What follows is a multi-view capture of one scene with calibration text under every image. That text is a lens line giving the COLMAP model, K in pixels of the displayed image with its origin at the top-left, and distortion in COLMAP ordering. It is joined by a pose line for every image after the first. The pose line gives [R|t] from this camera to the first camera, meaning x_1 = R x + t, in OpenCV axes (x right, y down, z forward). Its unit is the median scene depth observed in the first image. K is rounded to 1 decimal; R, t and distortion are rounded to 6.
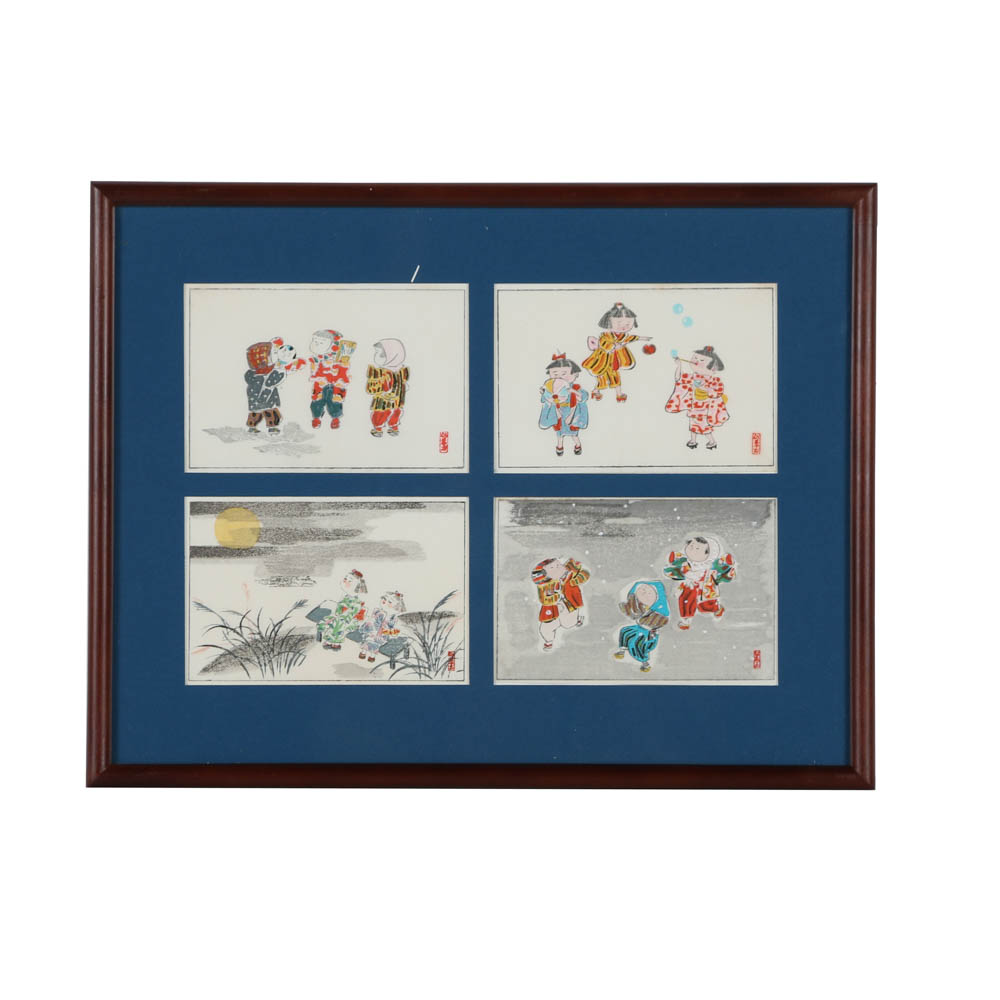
lens RADIAL K [[7446.5, 0, 497.9], [0, 7446.5, 499.5], [0, 0, 1]] dist [1.828872, 0.000000]
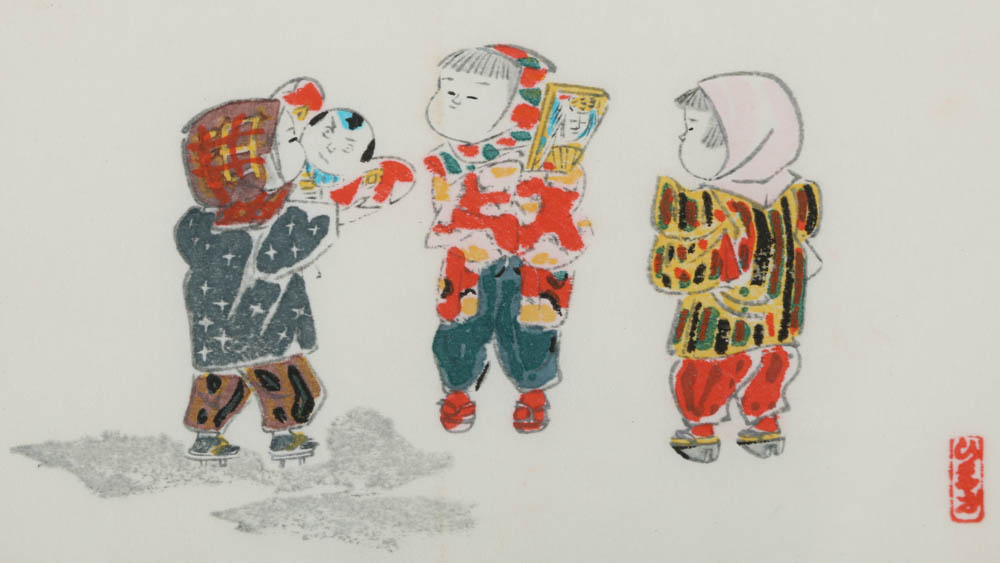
lens RADIAL K [[6736.8, 0, 500.7], [0, 6736.8, 280.1], [0, 0, 1]] dist [1.902775, 0.000000]
pose [[0.997617, -0.020948, -0.065733, -0.007654], [0.019409, 0.999524, -0.023963, -0.009150], [0.066204, 0.022630, 0.997549, 0.768485]]
